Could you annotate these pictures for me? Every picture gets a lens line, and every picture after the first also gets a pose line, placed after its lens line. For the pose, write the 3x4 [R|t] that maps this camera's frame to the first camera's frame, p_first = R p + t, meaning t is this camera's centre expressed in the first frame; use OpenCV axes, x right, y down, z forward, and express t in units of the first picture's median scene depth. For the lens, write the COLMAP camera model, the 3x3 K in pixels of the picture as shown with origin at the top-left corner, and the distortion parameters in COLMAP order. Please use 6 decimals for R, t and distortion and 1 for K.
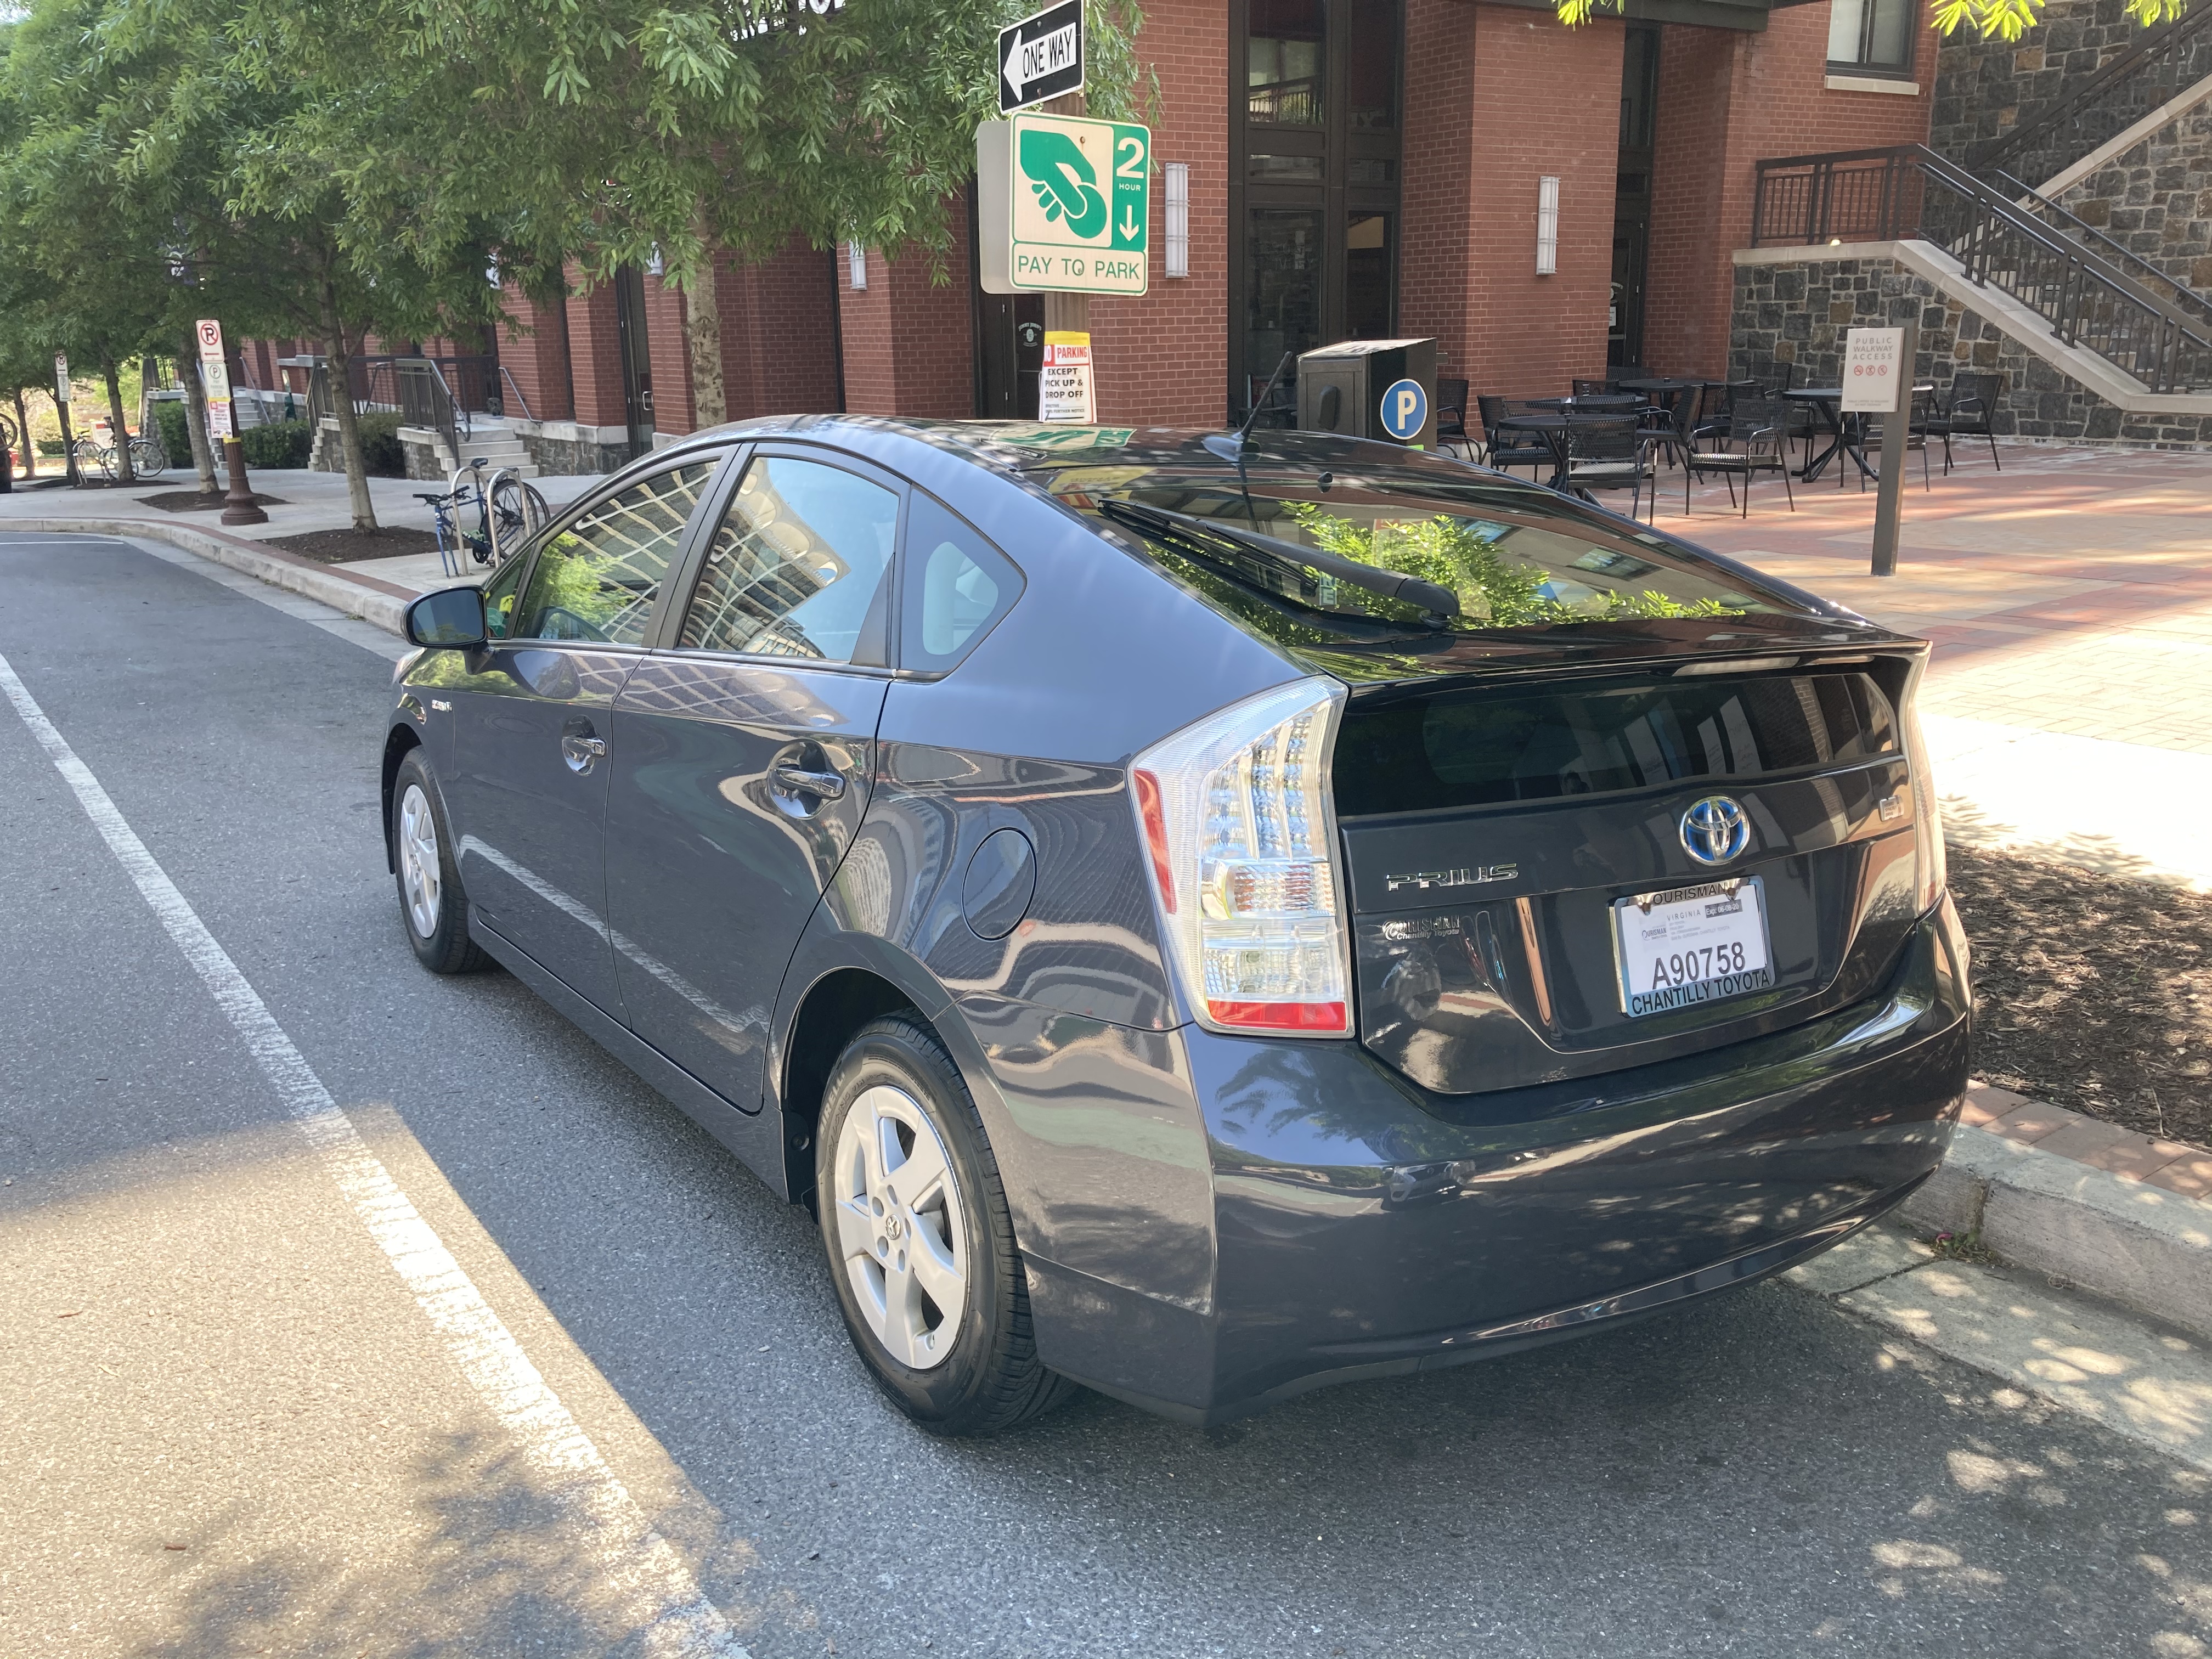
lens RADIAL K [[1801.2, 0, 1103.8], [0, 1801.2, 837.2], [0, 0, 1]] dist [0.041025, -0.028611]
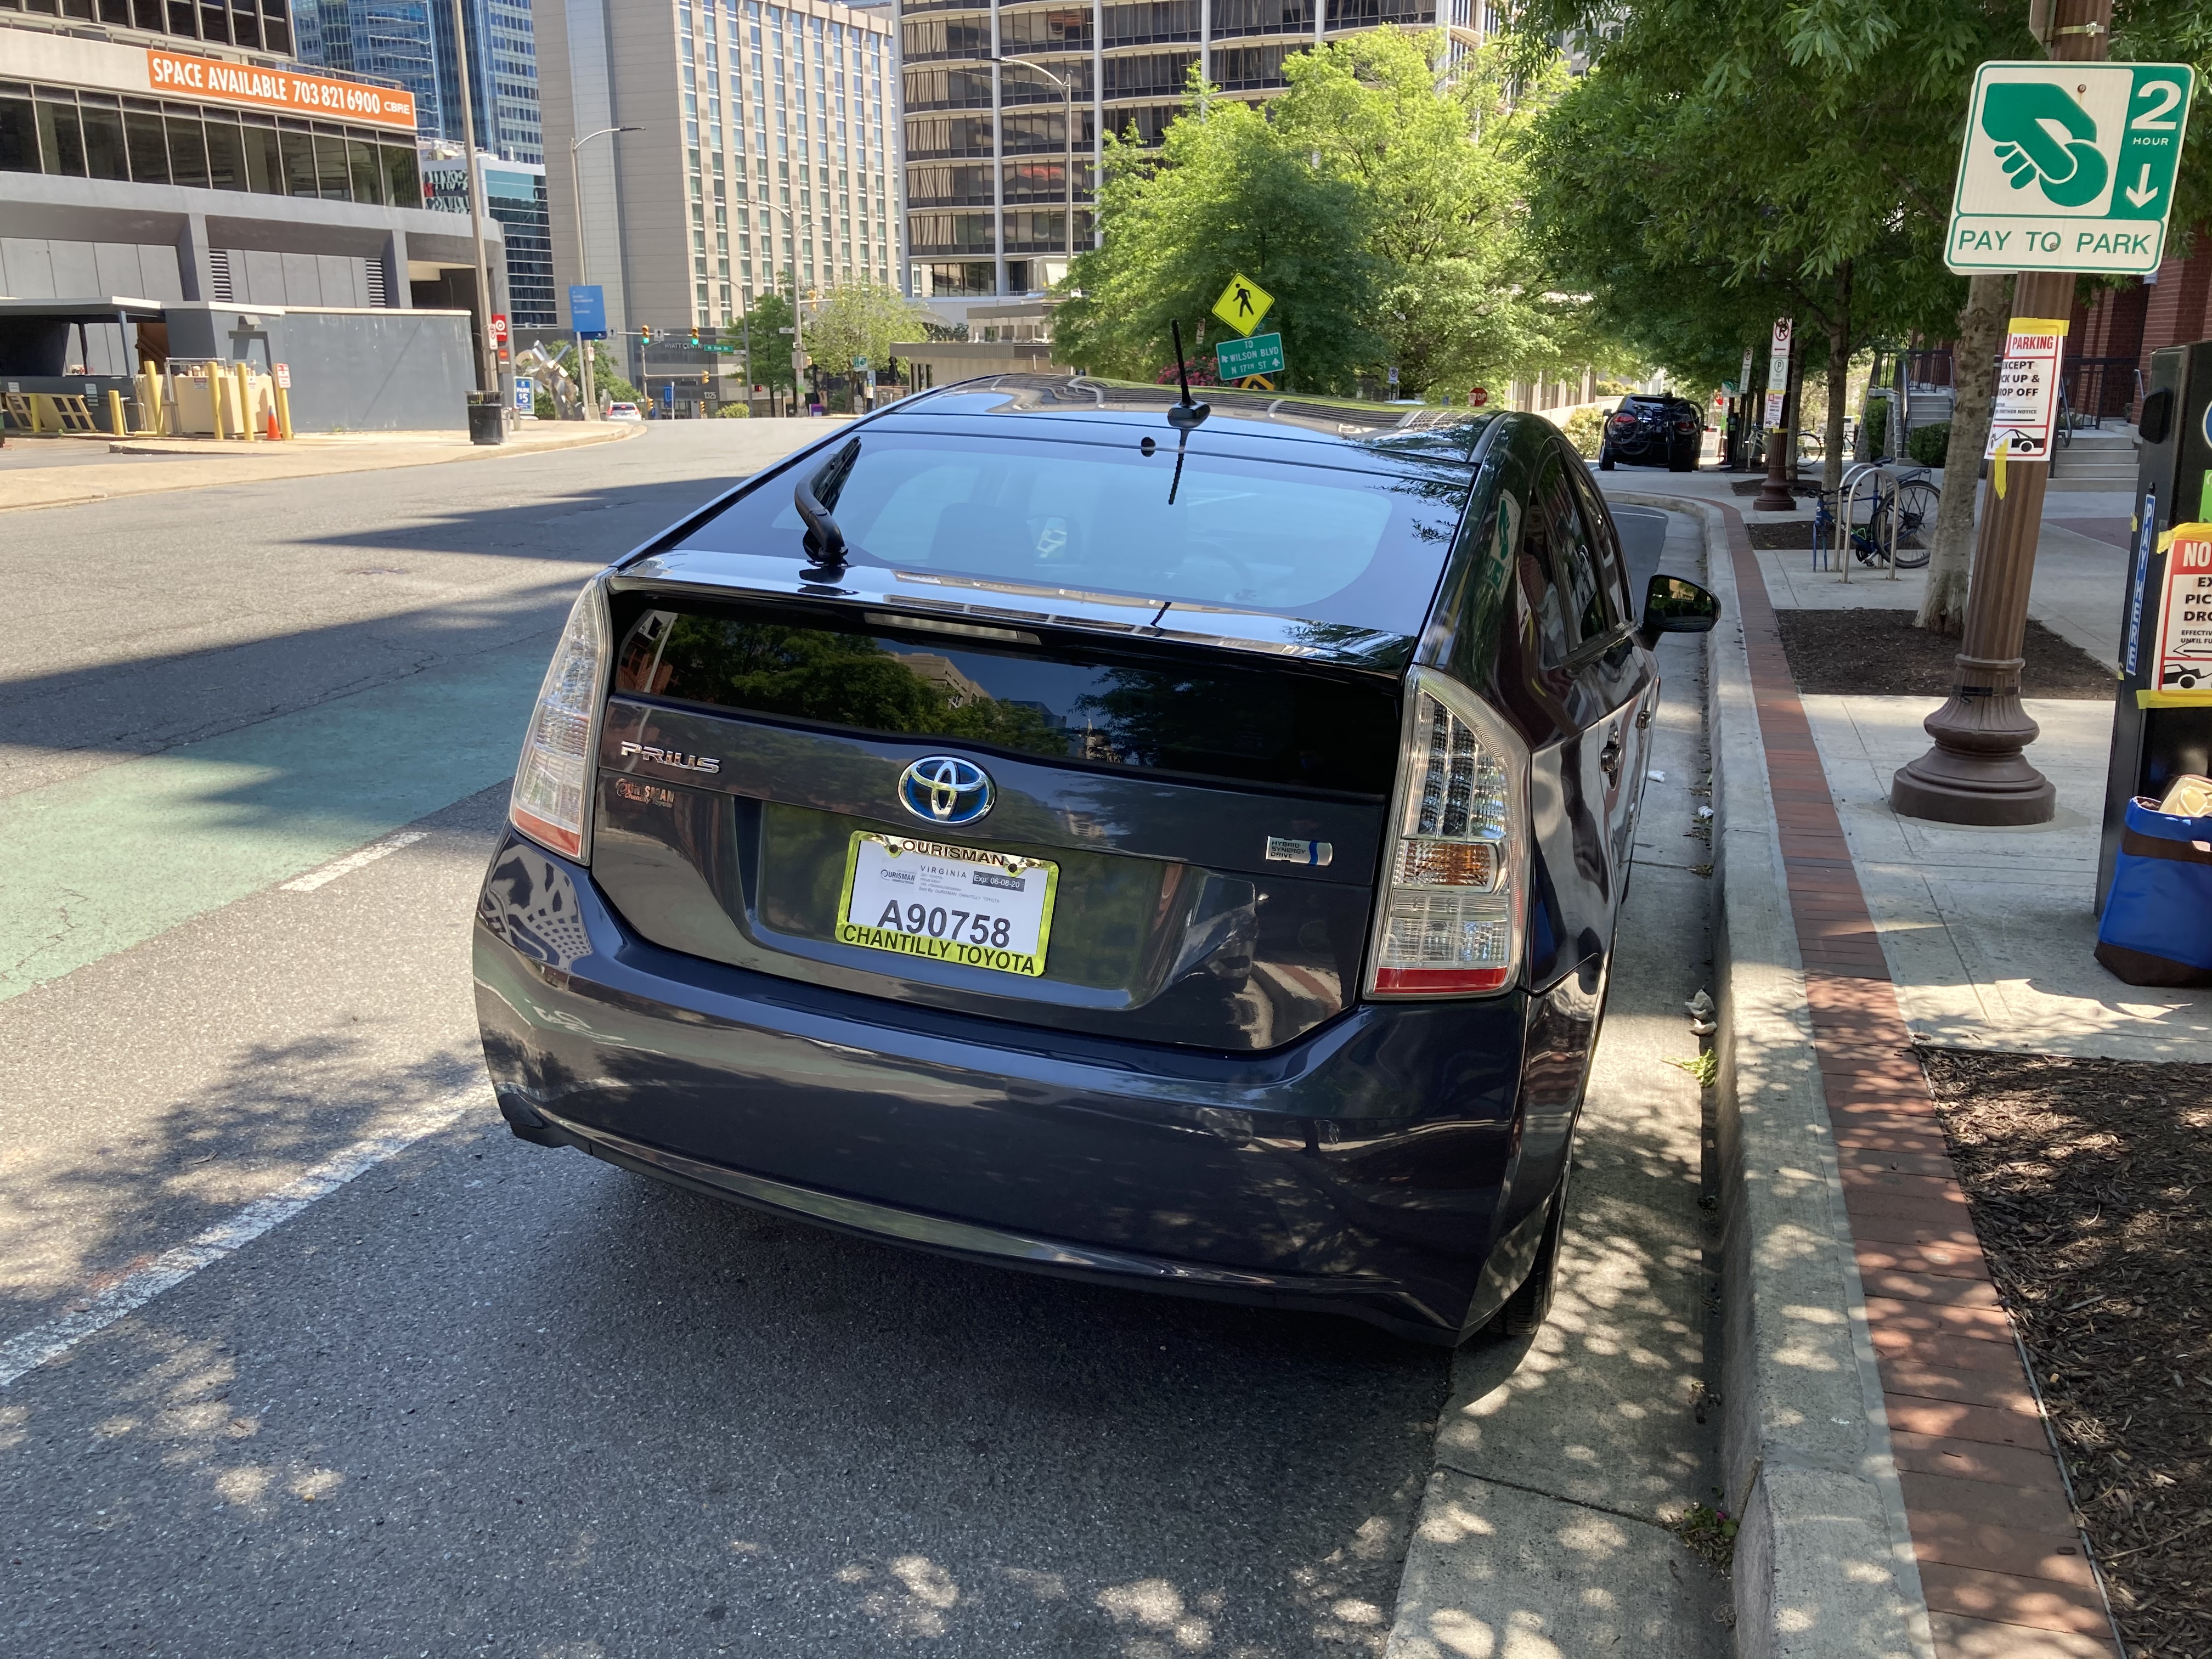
lens RADIAL K [[1801.2, 0, 1101.8], [0, 1801.2, 823.9], [0, 0, 1]] dist [0.041025, -0.028611]
pose [[0.621147, 0.220139, -0.752140, 0.412804], [-0.225969, 0.969285, 0.097080, -0.036617], [0.750409, 0.109659, 0.651813, 0.150699]]
